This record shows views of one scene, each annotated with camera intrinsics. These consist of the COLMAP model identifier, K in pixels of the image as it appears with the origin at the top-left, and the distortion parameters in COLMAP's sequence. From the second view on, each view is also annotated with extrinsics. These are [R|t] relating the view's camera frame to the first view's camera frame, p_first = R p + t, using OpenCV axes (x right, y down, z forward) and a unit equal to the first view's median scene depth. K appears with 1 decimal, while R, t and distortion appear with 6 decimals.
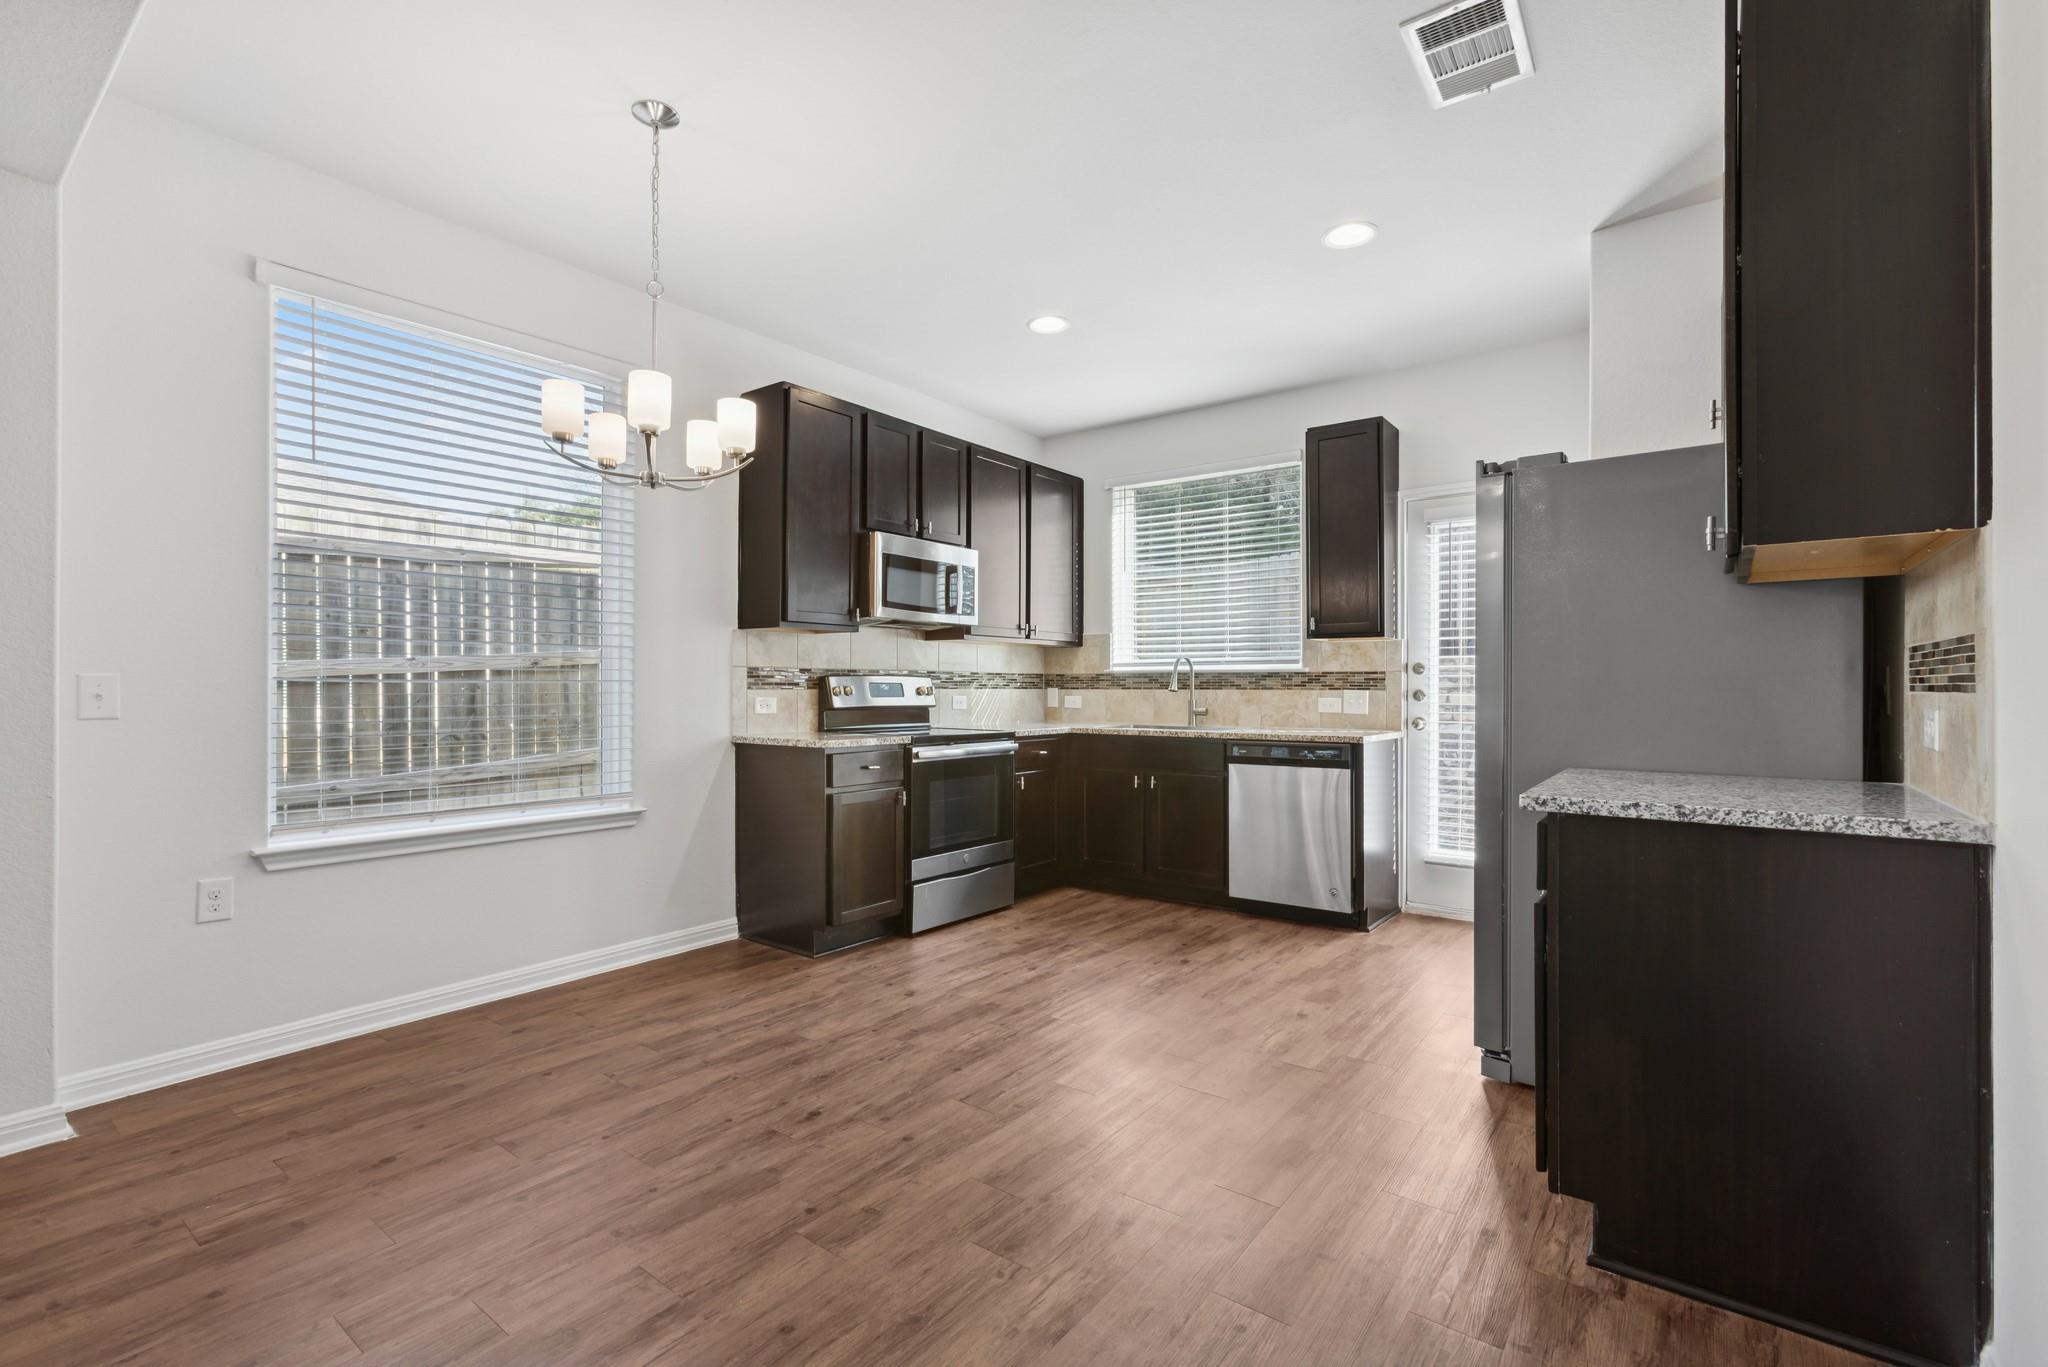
lens RADIAL K [[932.8, 0, 1008.5], [0, 932.8, 686.5], [0, 0, 1]] dist [-0.016562, 0.009671]
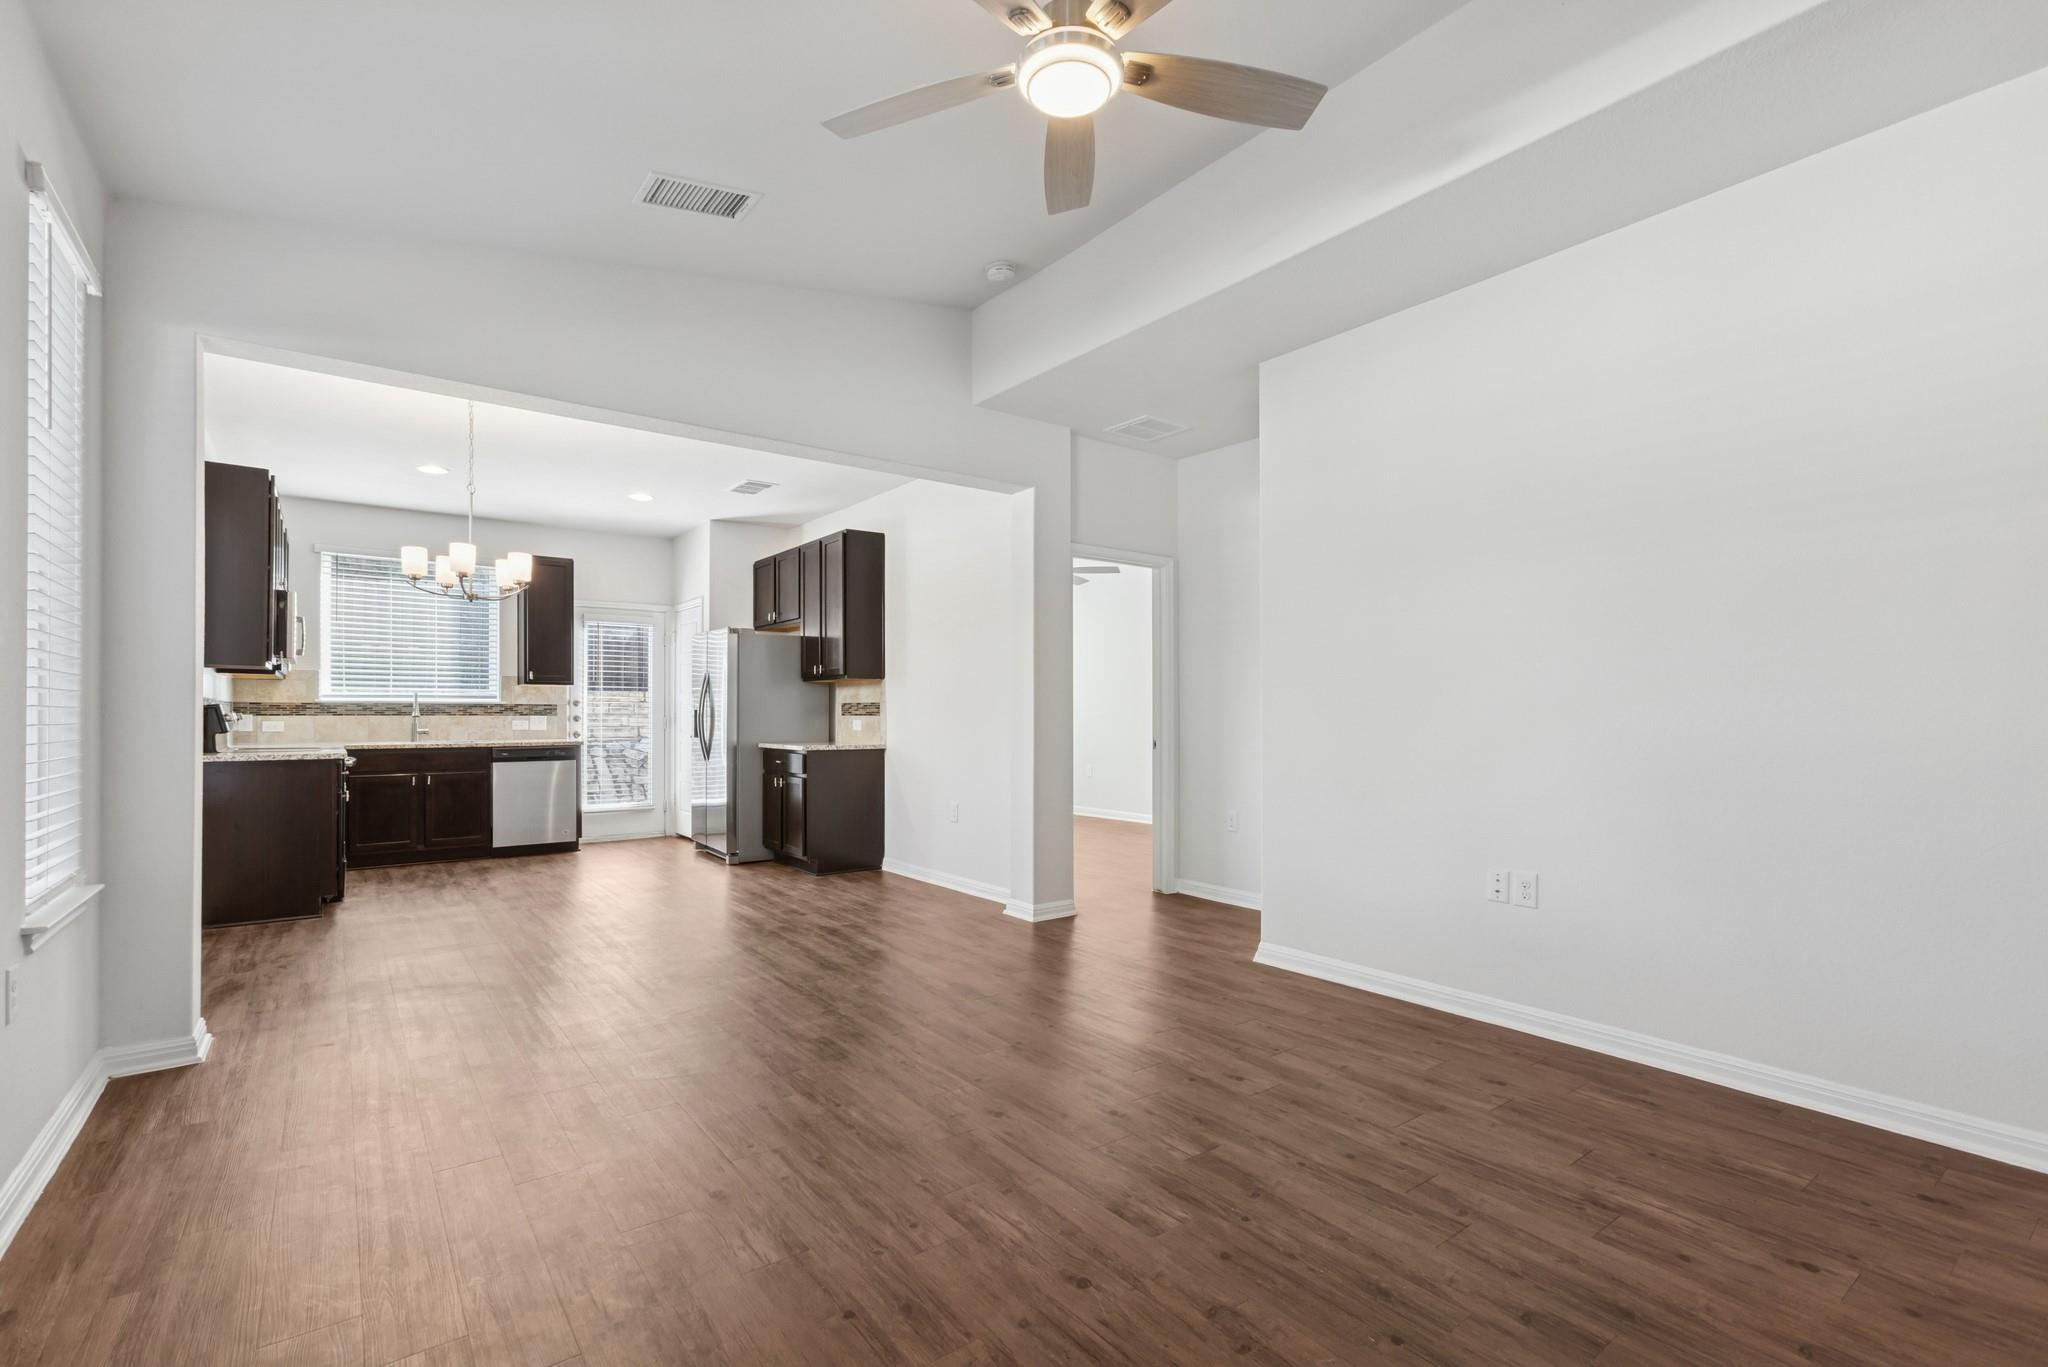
lens RADIAL K [[932.8, 0, 1016.2], [0, 932.8, 717.0], [0, 0, 1]] dist [-0.016562, 0.009671]
pose [[0.293299, -0.004562, 0.956010, -0.886913], [-0.002406, 0.999982, 0.005510, -0.004611], [-0.956018, -0.003916, 0.293282, -0.267273]]
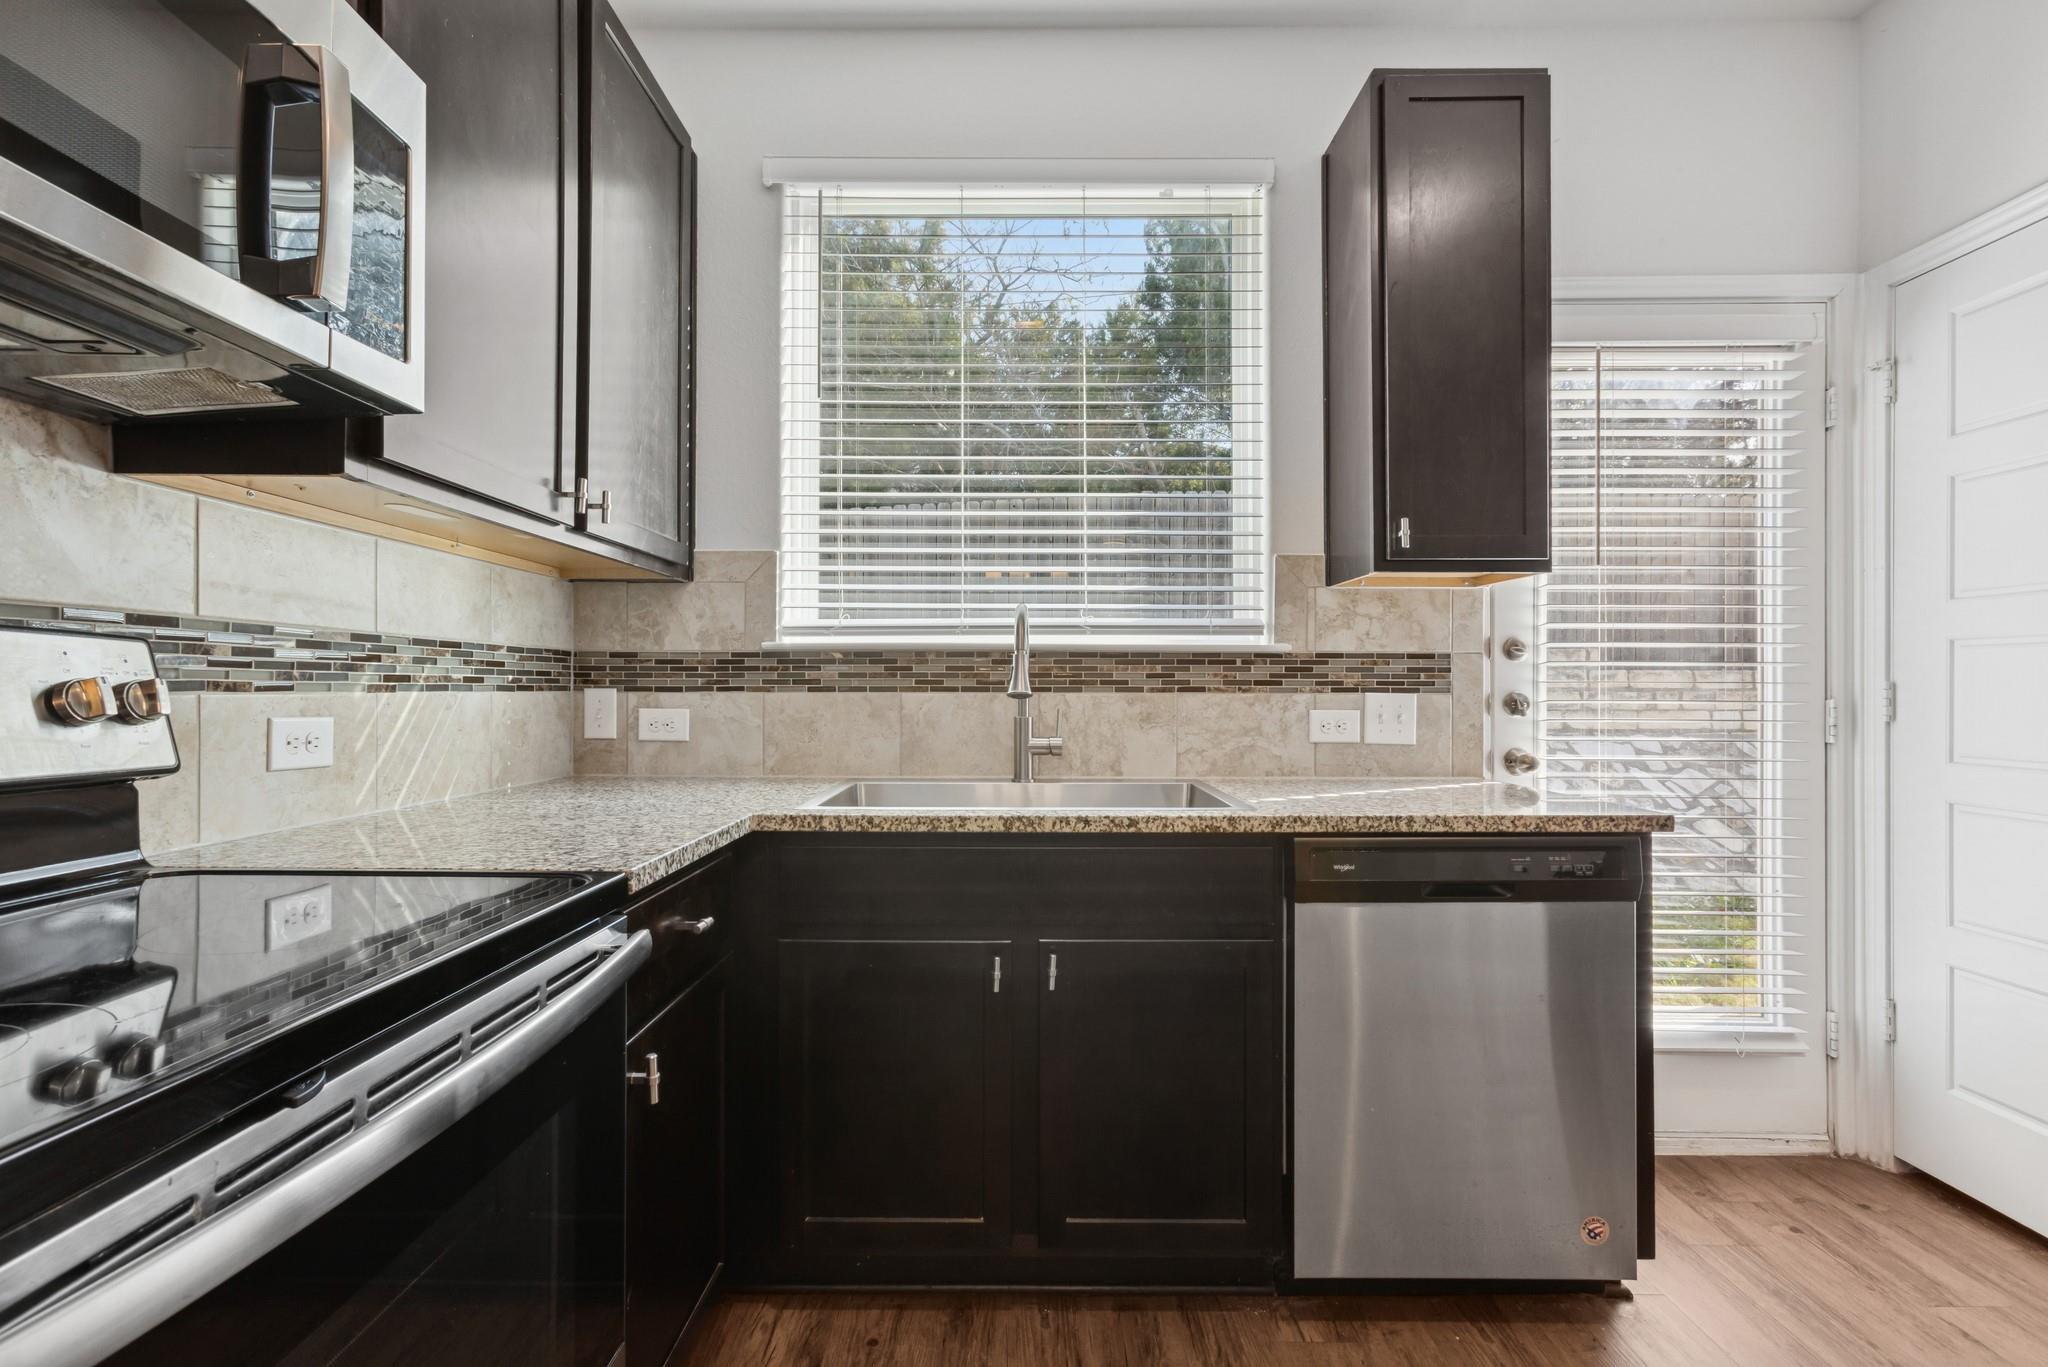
lens RADIAL K [[932.8, 0, 1035.5], [0, 932.8, 690.6], [0, 0, 1]] dist [-0.016562, 0.009671]
pose [[0.793570, -0.001289, 0.608478, -0.049770], [-0.001460, 0.999991, 0.004022, 0.001031], [-0.608478, -0.004080, 0.793560, 0.692919]]
